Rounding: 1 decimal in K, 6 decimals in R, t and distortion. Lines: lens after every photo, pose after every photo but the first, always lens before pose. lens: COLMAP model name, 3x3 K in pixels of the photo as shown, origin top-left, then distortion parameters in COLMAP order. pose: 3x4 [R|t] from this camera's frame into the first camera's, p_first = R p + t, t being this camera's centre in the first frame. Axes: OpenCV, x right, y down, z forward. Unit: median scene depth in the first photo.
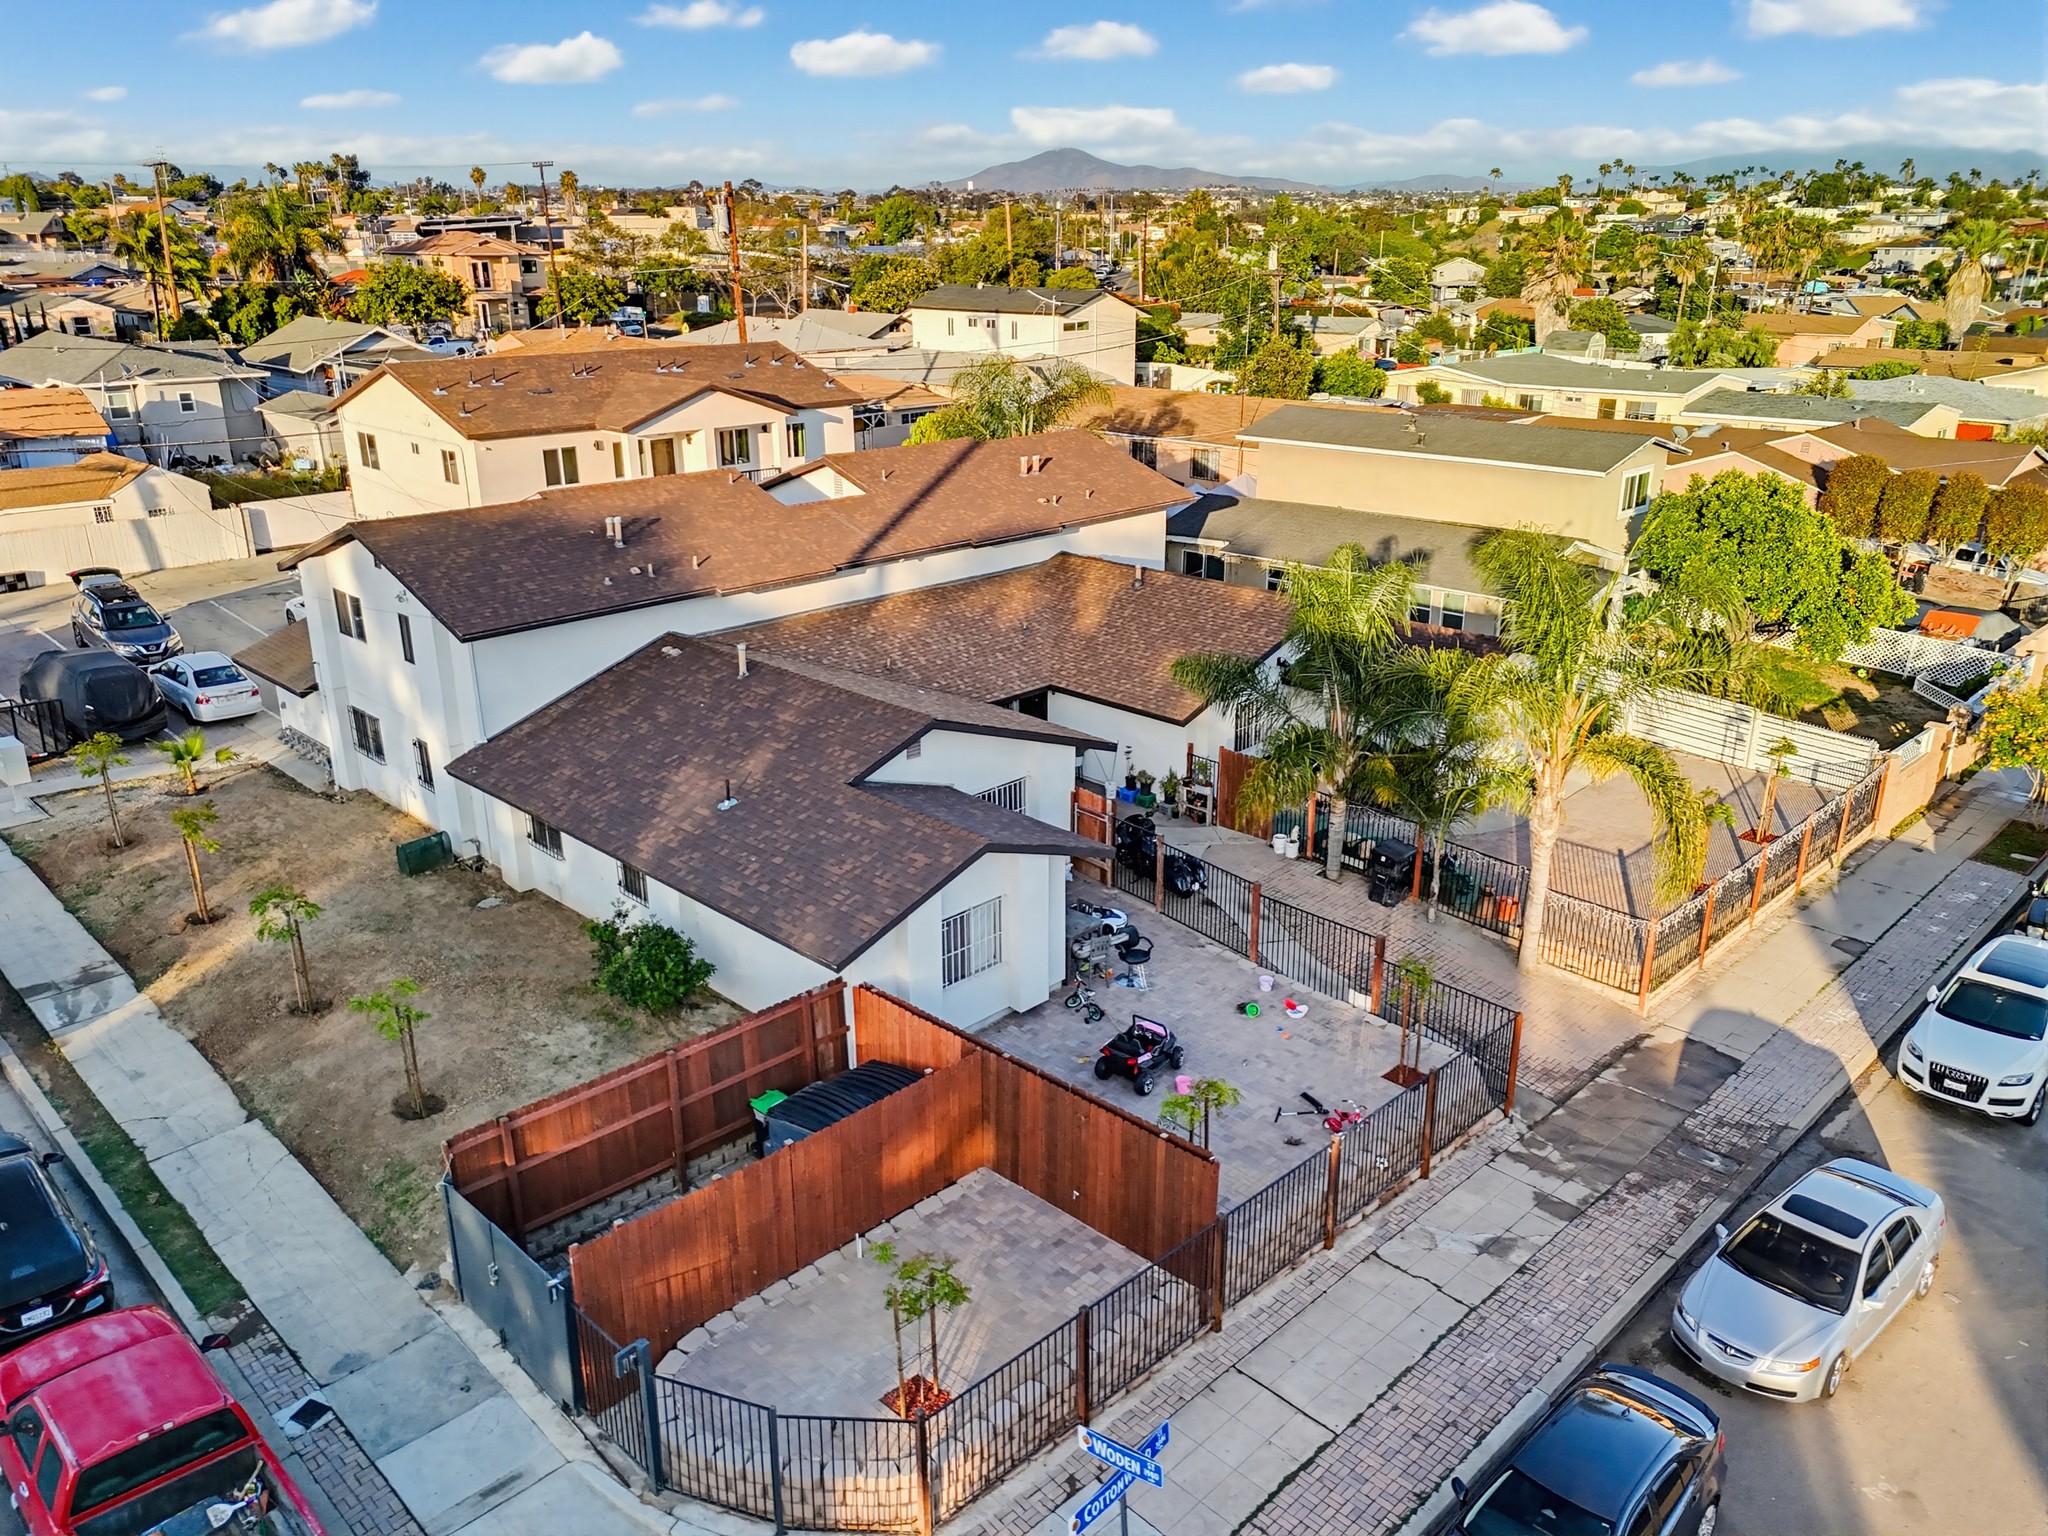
lens RADIAL K [[1493.0, 0, 1021.6], [0, 1493.0, 773.6], [0, 0, 1]] dist [0.077448, -0.072189]
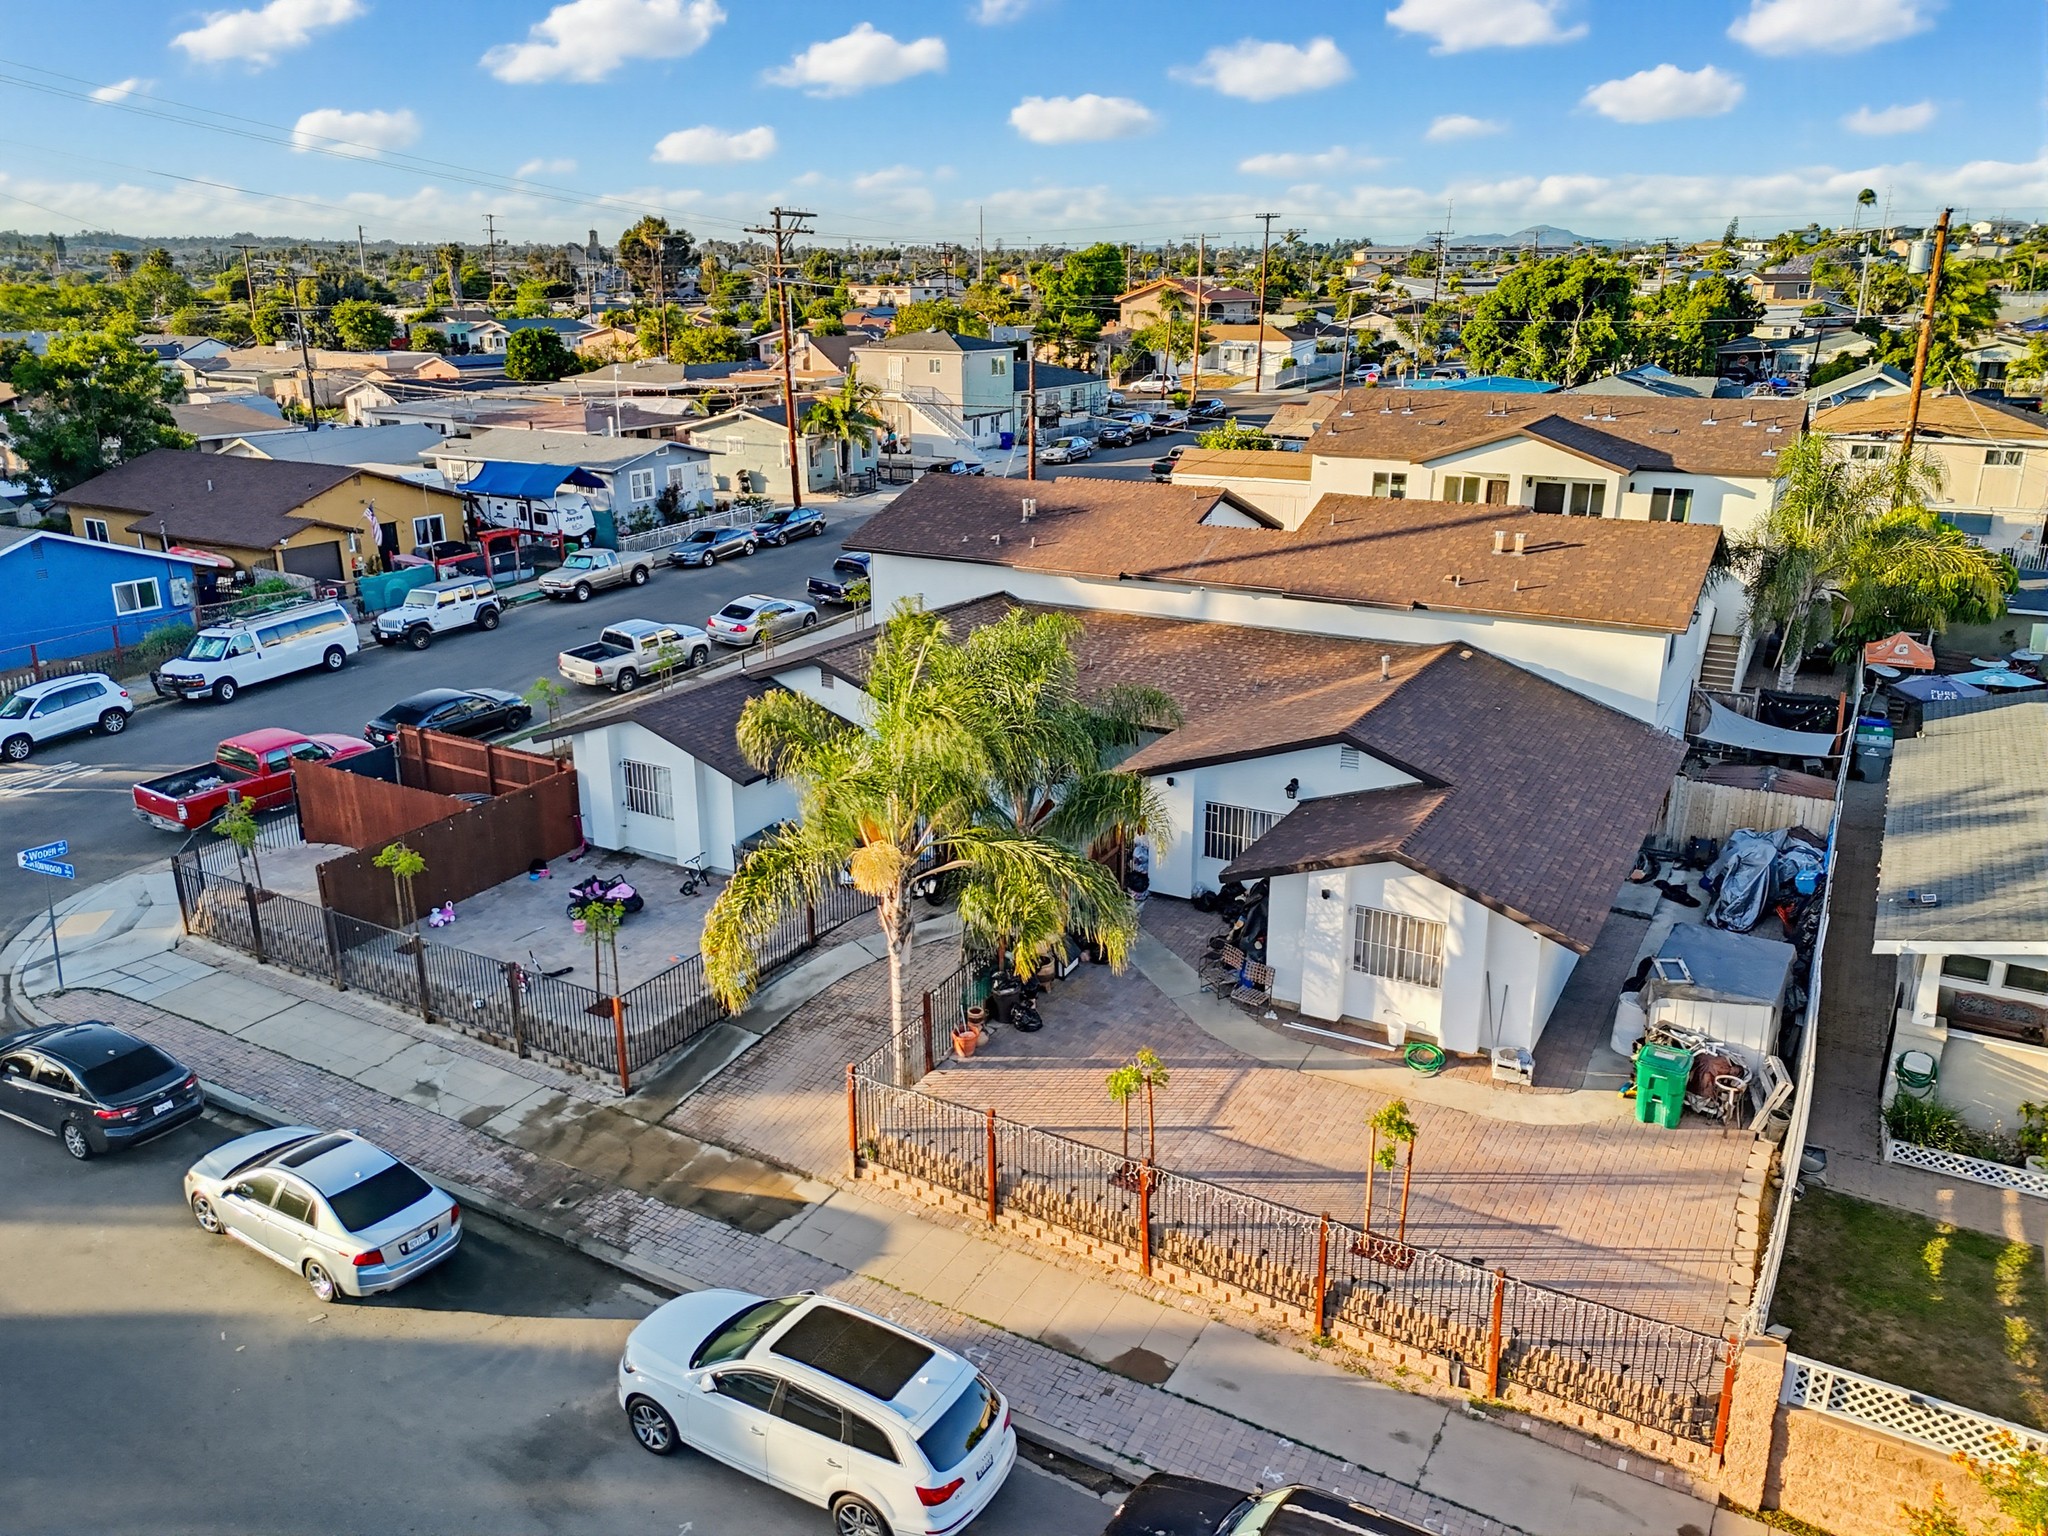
lens RADIAL K [[1493.0, 0, 1021.6], [0, 1493.0, 773.6], [0, 0, 1]] dist [0.077448, -0.072189]
pose [[0.268990, 0.304458, -0.913756, 0.982278], [-0.328517, 0.920832, 0.210107, -0.225833], [0.905384, 0.243667, 0.347714, 0.622968]]
